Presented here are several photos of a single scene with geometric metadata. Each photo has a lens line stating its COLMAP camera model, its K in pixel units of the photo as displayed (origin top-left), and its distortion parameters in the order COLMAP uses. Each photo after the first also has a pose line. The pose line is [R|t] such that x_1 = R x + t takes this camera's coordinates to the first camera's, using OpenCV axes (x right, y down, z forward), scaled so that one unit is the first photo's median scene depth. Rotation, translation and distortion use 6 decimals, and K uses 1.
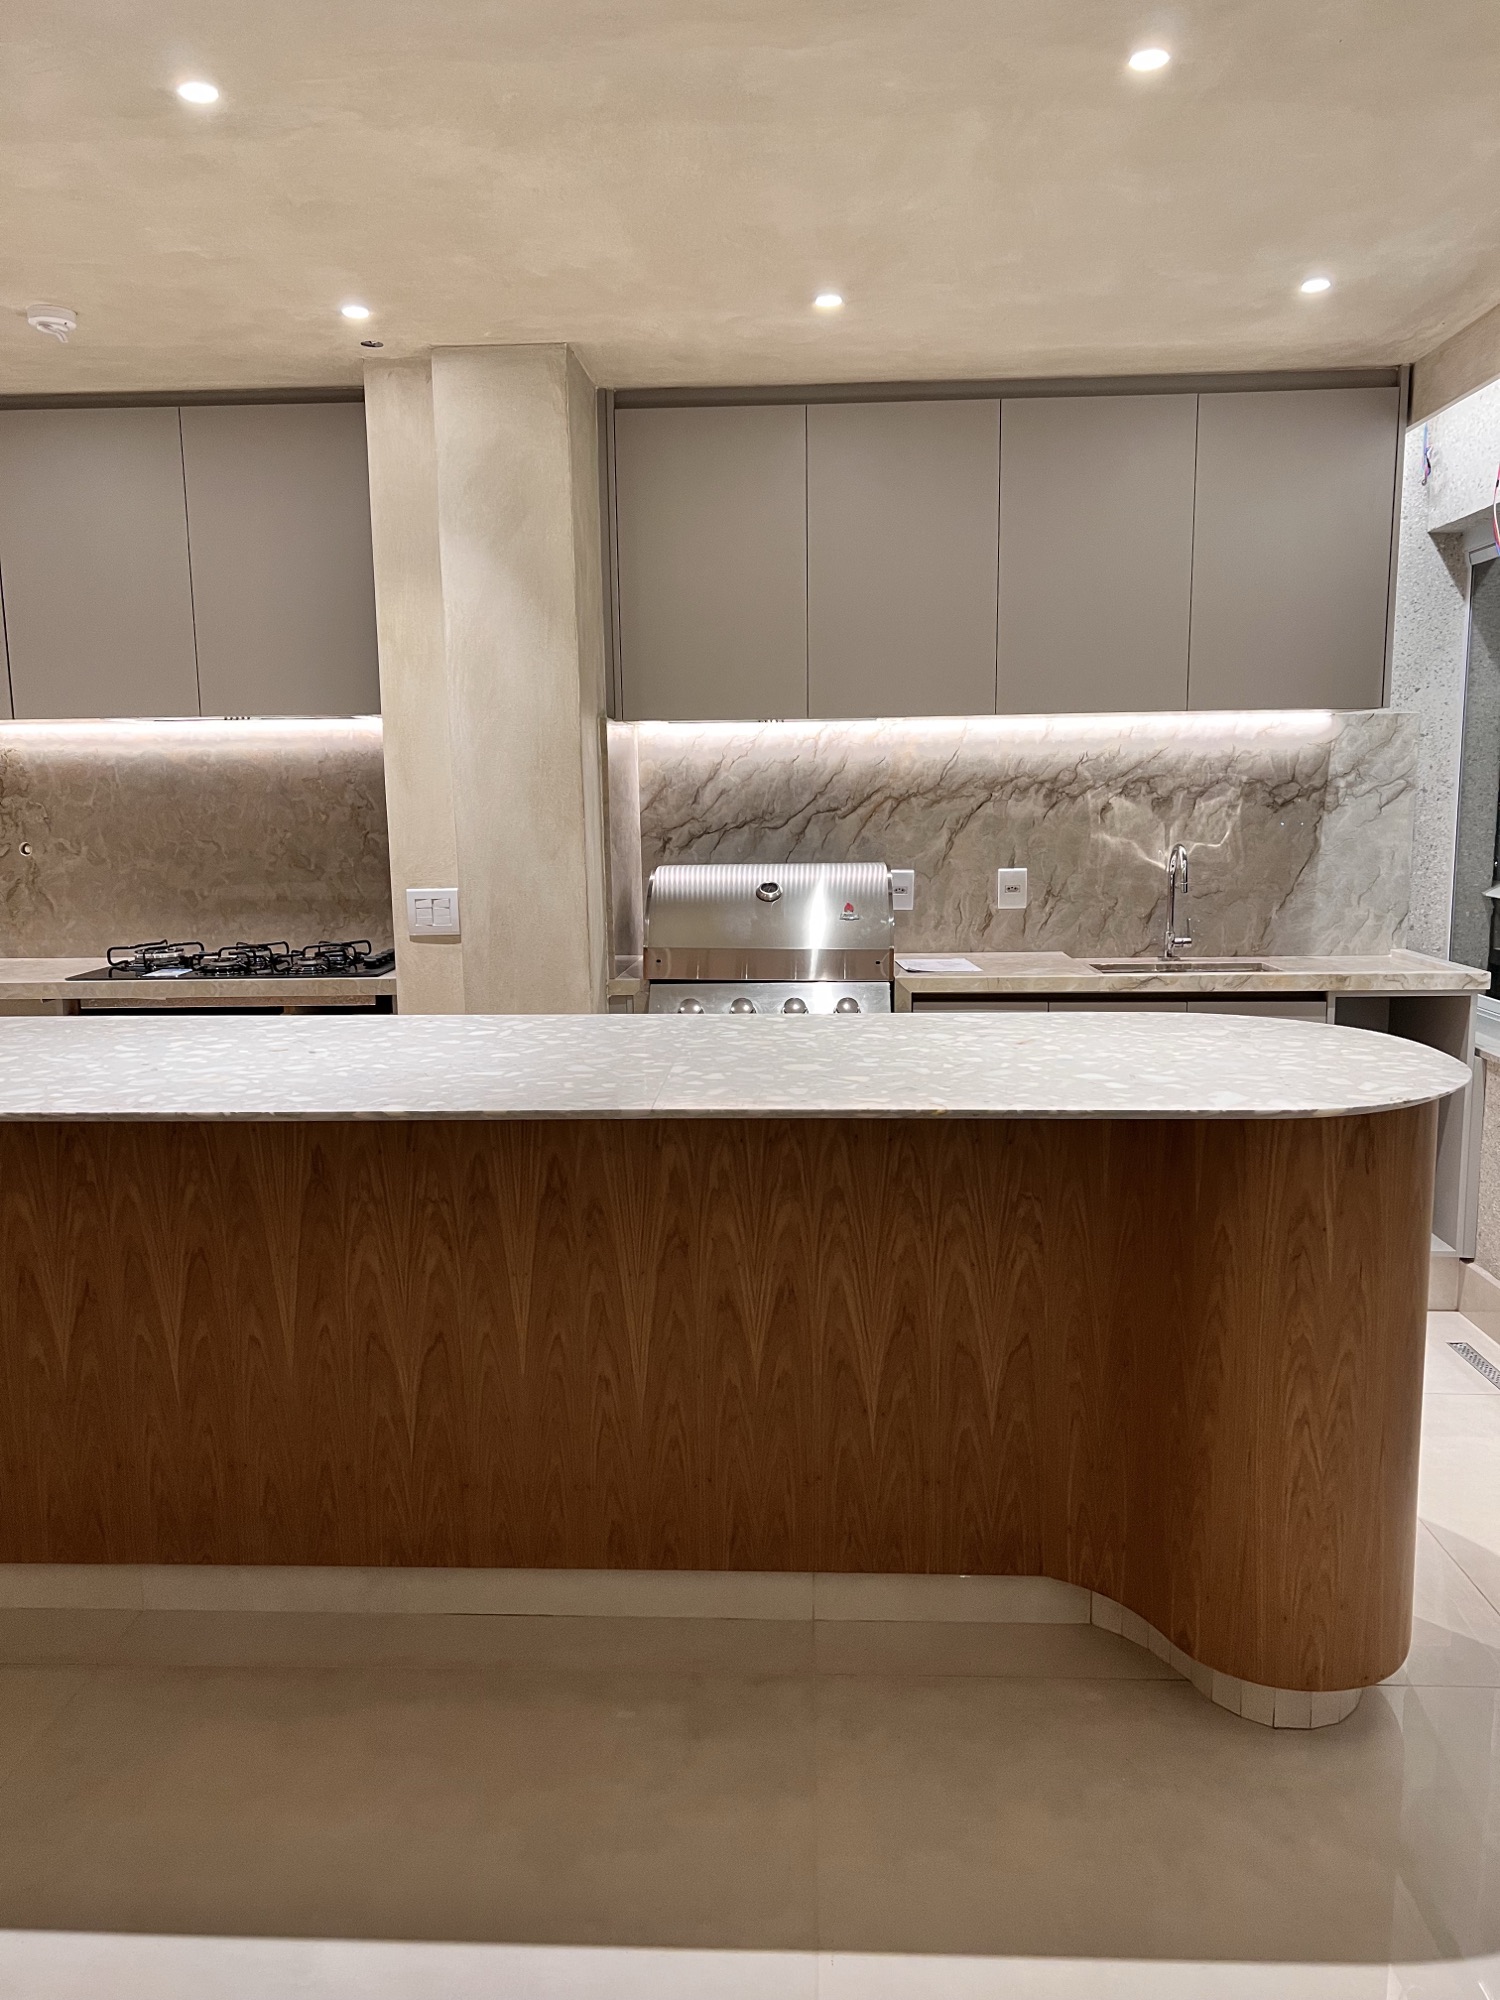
lens RADIAL K [[1507.5, 0, 744.4], [0, 1507.5, 1003.4], [0, 0, 1]] dist [0.109408, -0.216142]
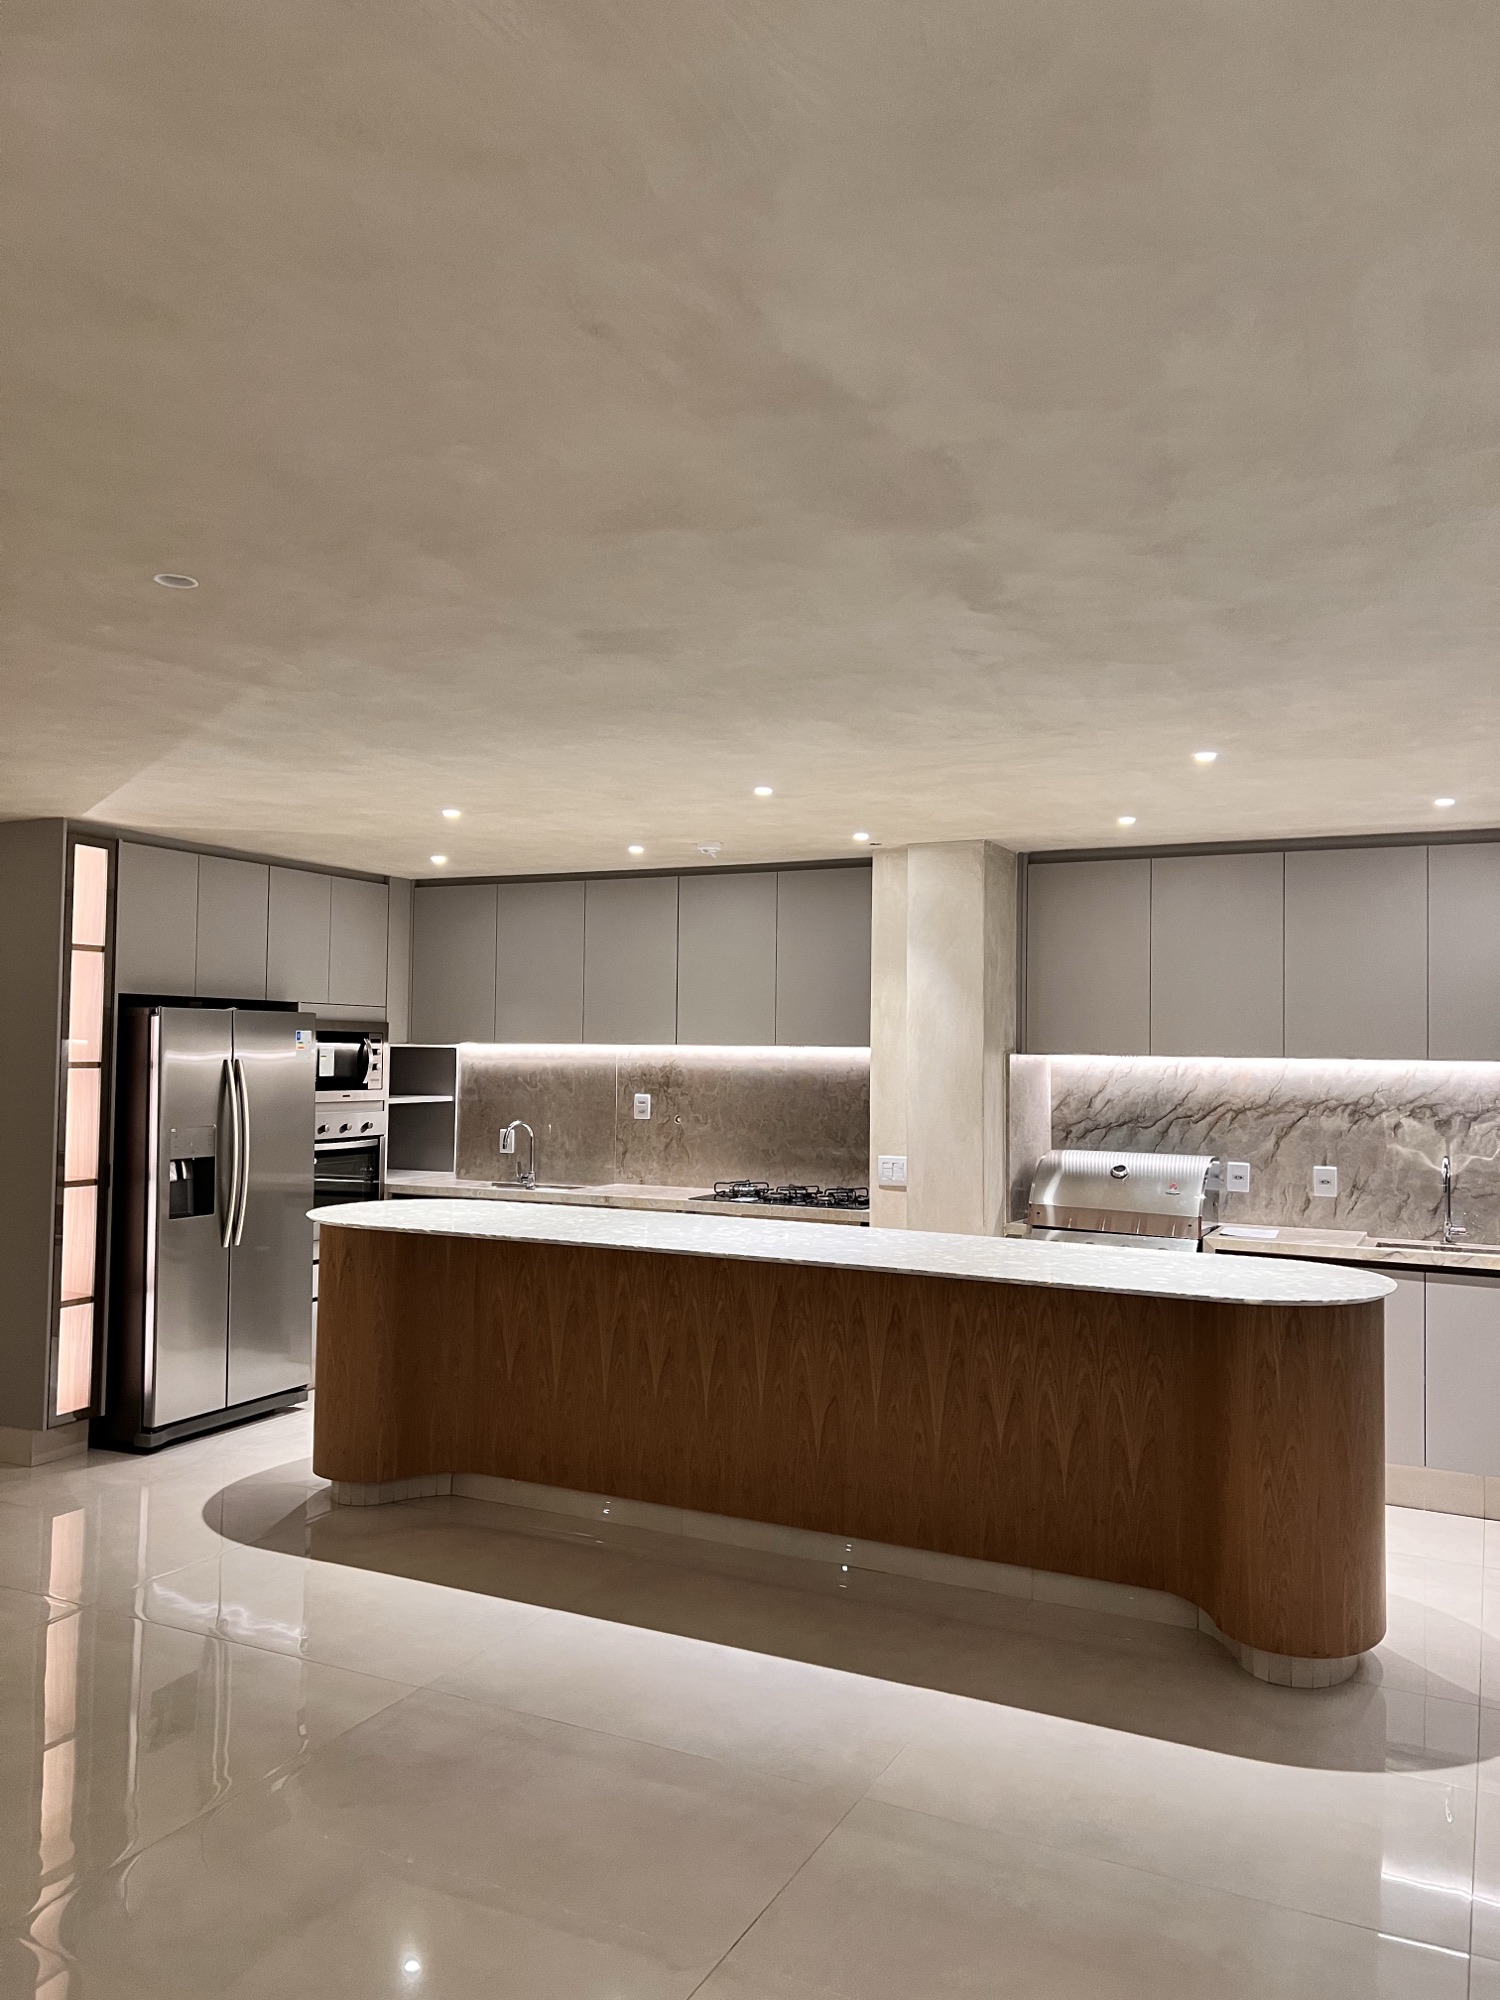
lens RADIAL K [[1507.5, 0, 744.4], [0, 1507.5, 1003.4], [0, 0, 1]] dist [0.109408, -0.216142]
pose [[0.912958, 0.013978, -0.407815, 0.260870], [-0.085729, 0.983678, -0.158202, 0.027750], [0.398947, 0.179393, 0.899255, -0.463815]]
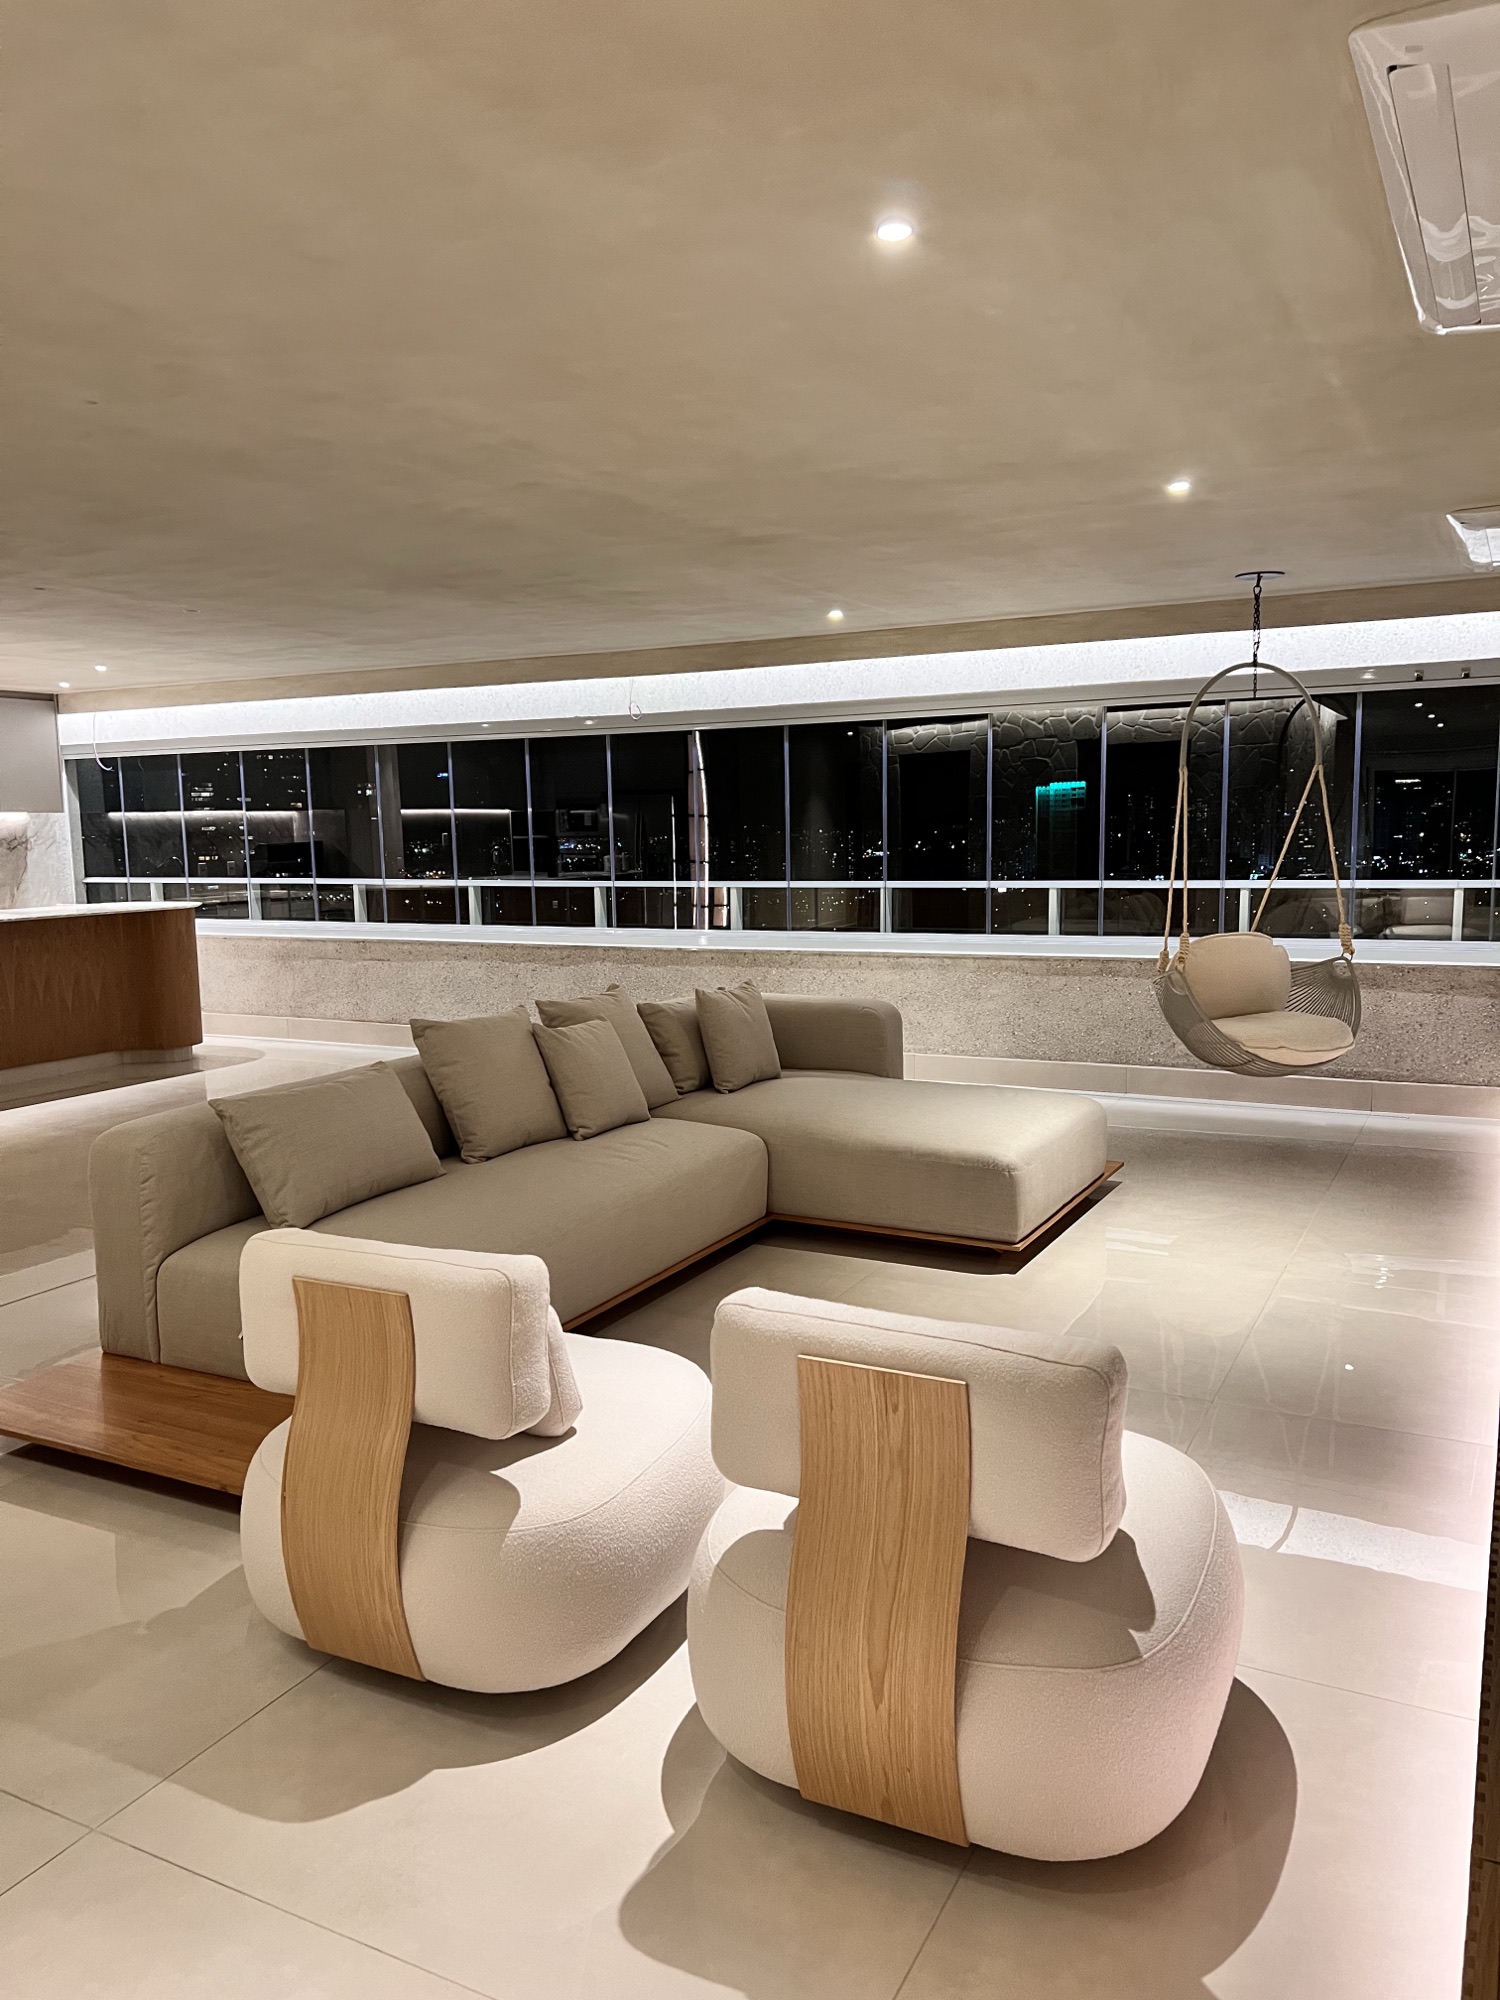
lens RADIAL K [[1507.5, 0, 744.4], [0, 1507.5, 1003.4], [0, 0, 1]] dist [0.109408, -0.216142]
pose [[0.420751, -0.105379, 0.901035, -1.459341], [0.143428, 0.988465, 0.048629, 0.176015], [-0.895766, 0.108773, 0.431013, -1.166569]]
